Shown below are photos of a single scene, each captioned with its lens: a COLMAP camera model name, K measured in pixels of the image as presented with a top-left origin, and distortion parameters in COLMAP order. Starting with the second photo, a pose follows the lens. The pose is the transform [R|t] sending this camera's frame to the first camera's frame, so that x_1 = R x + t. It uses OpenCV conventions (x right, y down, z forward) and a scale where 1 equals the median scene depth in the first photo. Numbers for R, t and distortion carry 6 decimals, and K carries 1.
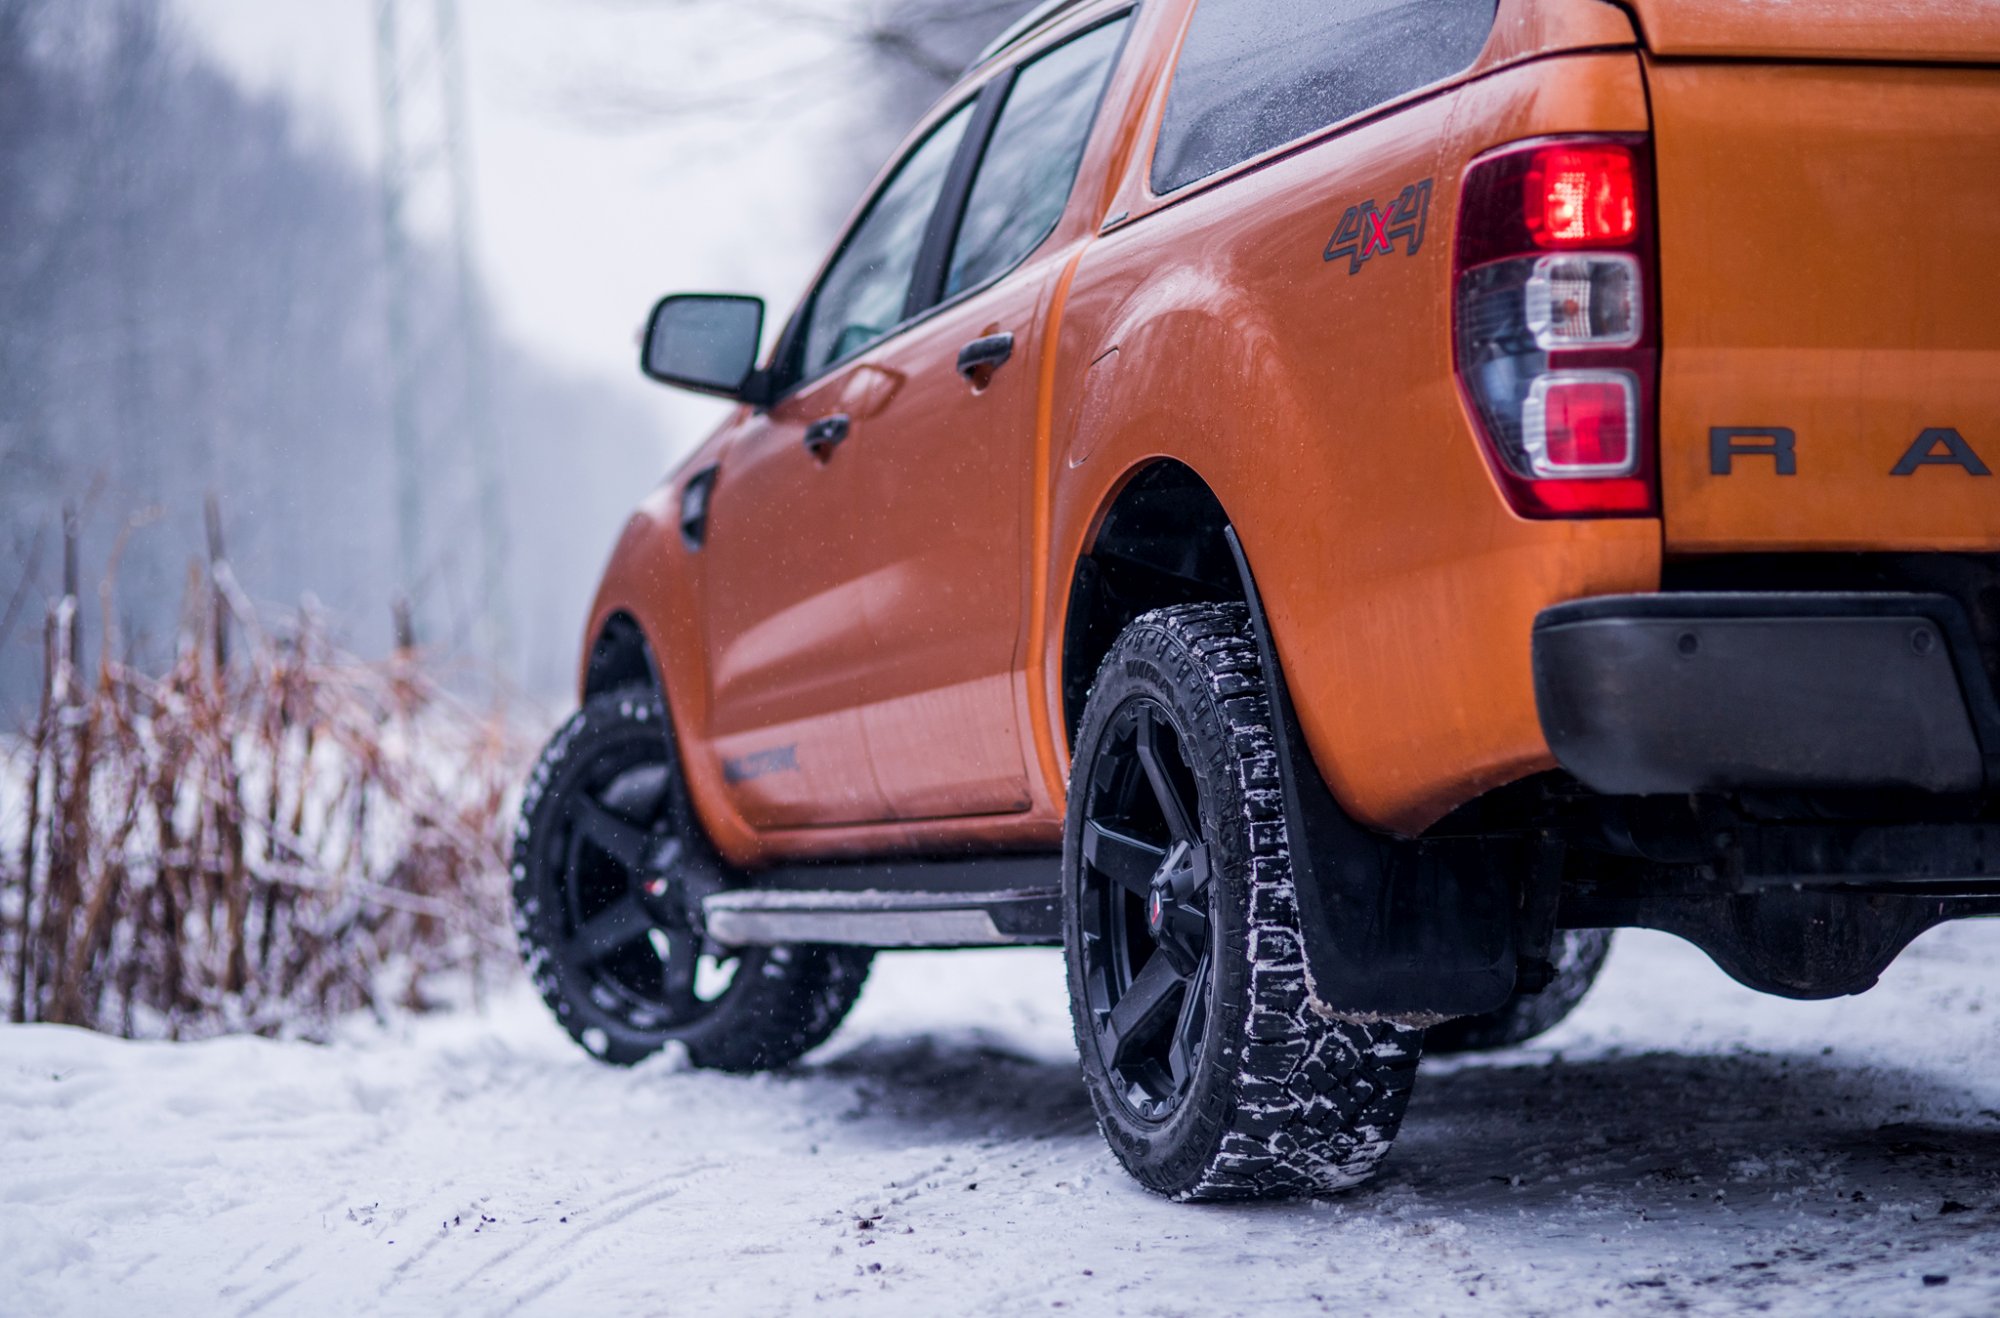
lens RADIAL K [[4927.1, 0, 1000.0], [0, 4927.1, 659.0], [0, 0, 1]] dist [-0.099901, -0.128796]
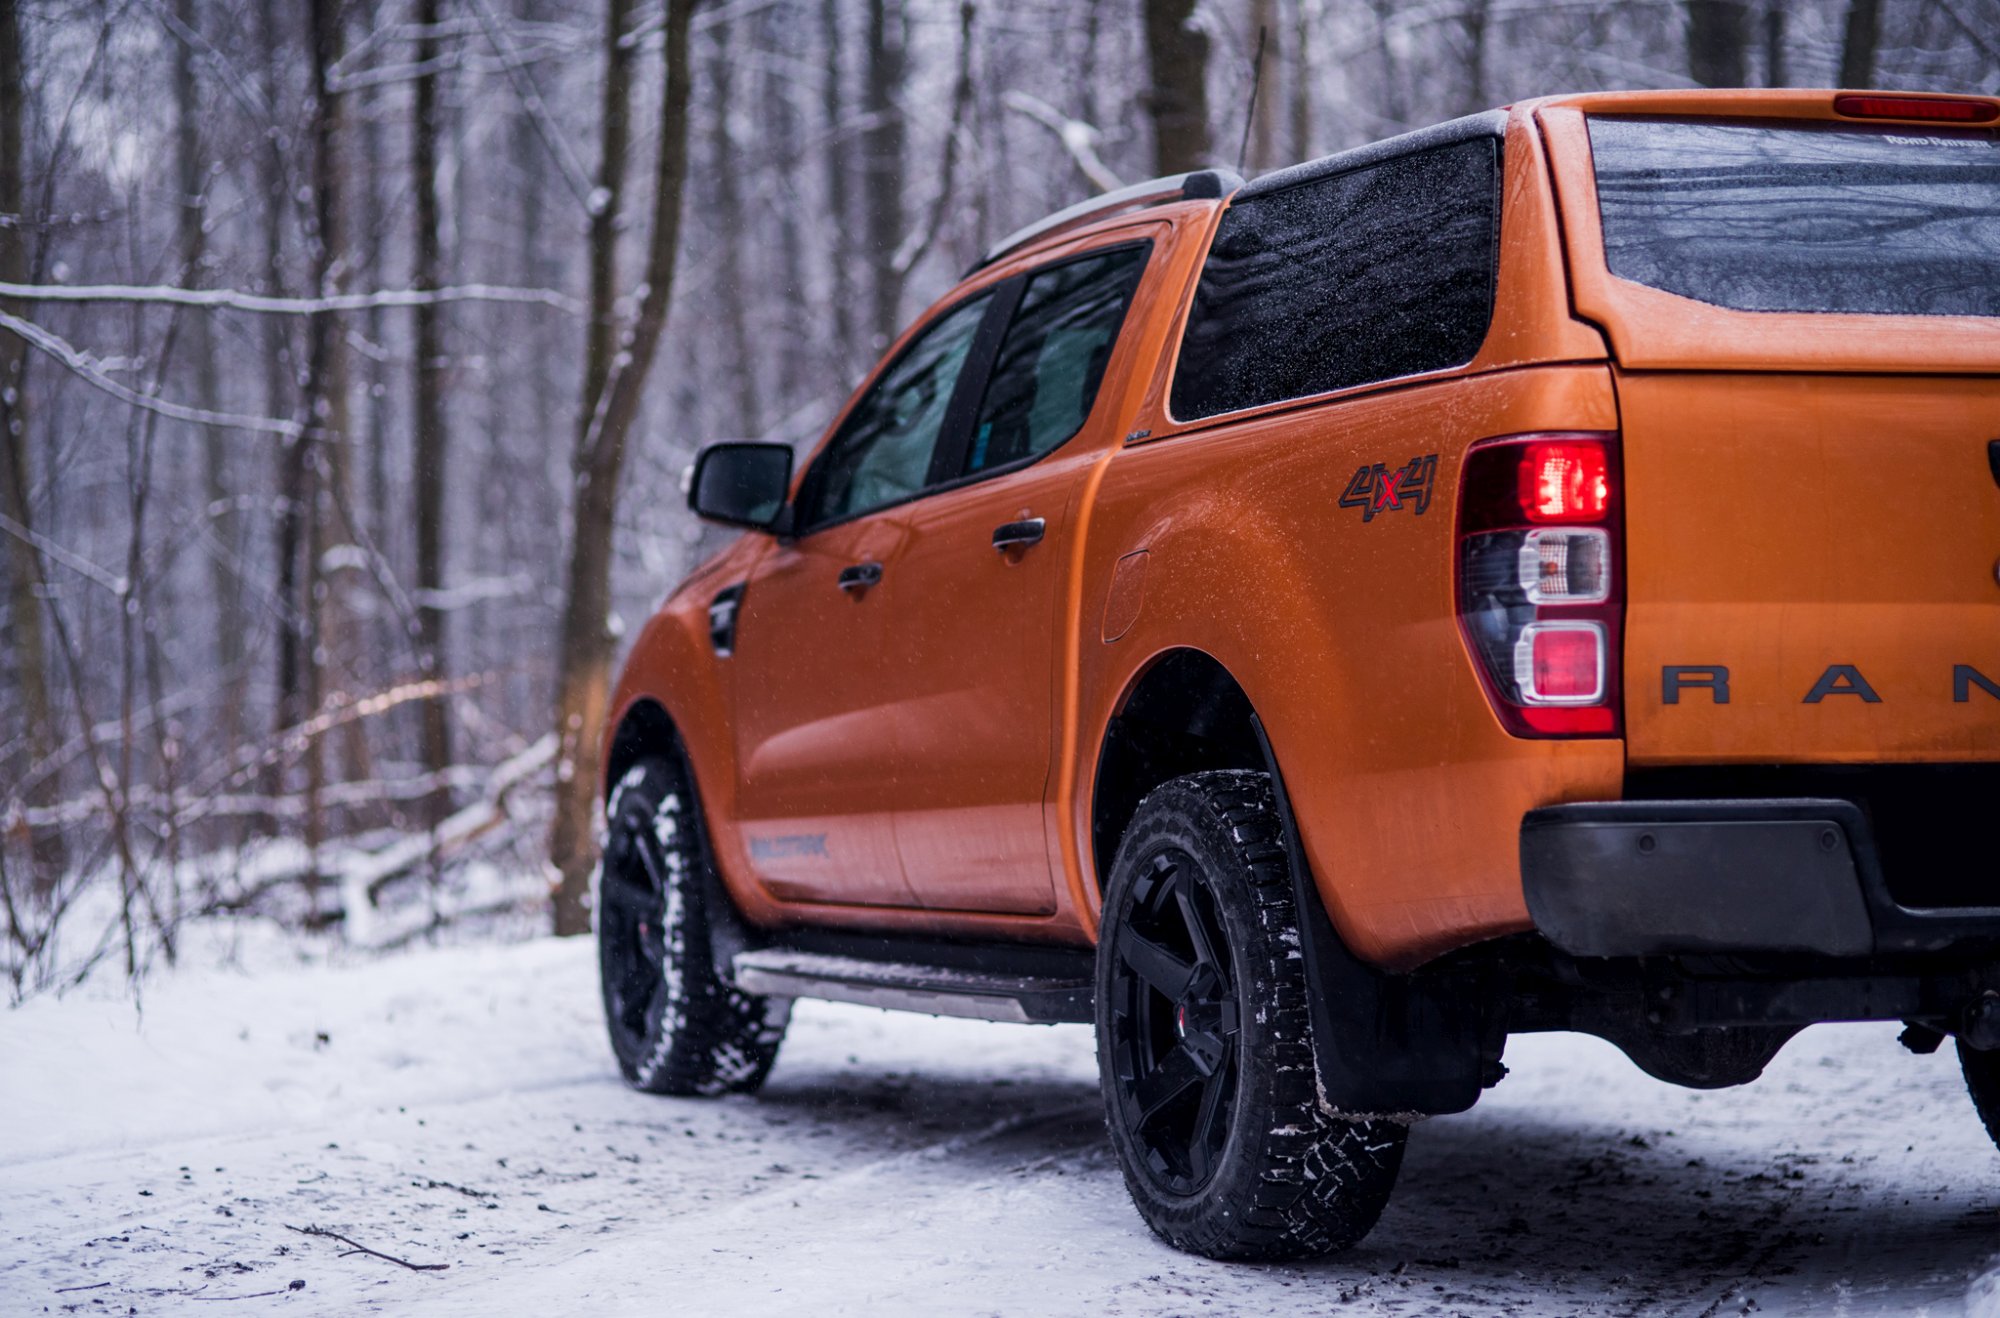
lens RADIAL K [[4745.1, 0, 1000.0], [0, 4745.1, 659.0], [0, 0, 1]] dist [-0.028954, -0.714073]
pose [[0.998818, 0.009916, 0.047587, -0.081925], [-0.010758, 0.999790, 0.017468, -0.067748], [-0.047404, -0.017959, 0.998714, -0.201624]]
